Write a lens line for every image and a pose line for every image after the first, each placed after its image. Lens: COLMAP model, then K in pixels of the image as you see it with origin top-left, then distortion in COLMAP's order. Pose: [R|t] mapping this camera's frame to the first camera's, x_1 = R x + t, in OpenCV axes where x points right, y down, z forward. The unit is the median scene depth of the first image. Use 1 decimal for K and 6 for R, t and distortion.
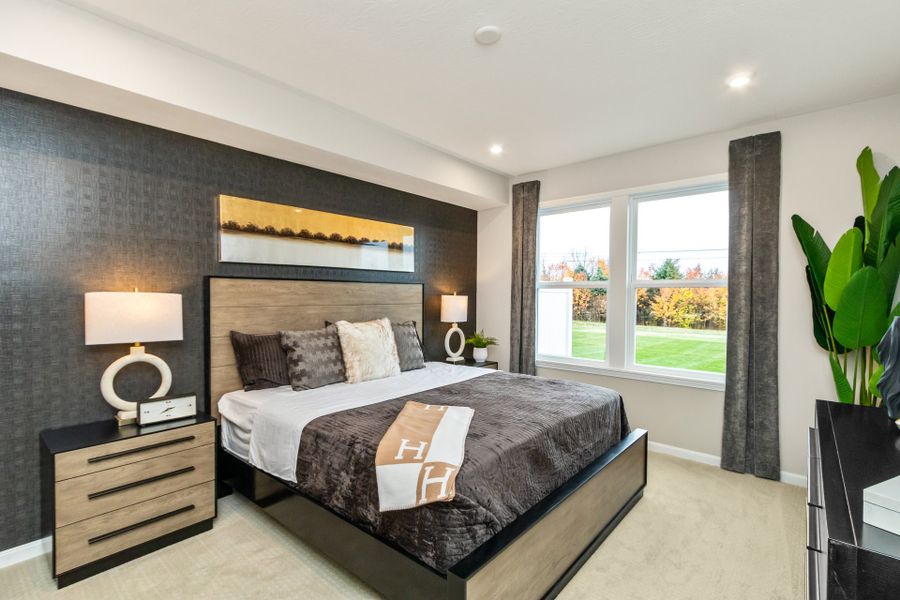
lens RADIAL K [[415.3, 0, 453.1], [0, 415.3, 297.7], [0, 0, 1]] dist [0.018866, -0.000871]
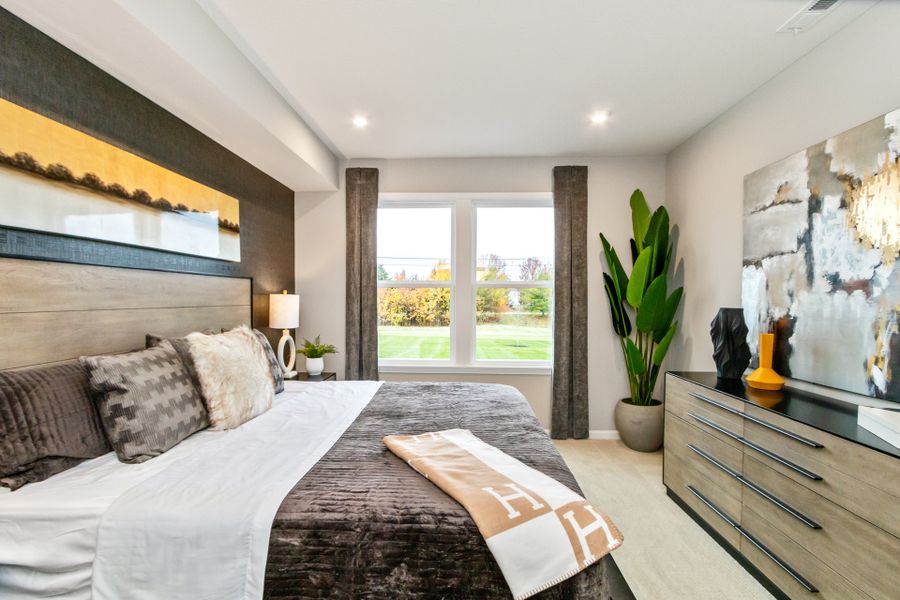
lens RADIAL K [[415.3, 0, 450.7], [0, 415.3, 305.8], [0, 0, 1]] dist [0.018866, -0.000871]
pose [[0.782214, -0.012577, 0.622882, -0.319308], [0.003422, 0.999868, 0.015891, 0.005489], [-0.623000, -0.010299, 0.782154, 0.246062]]
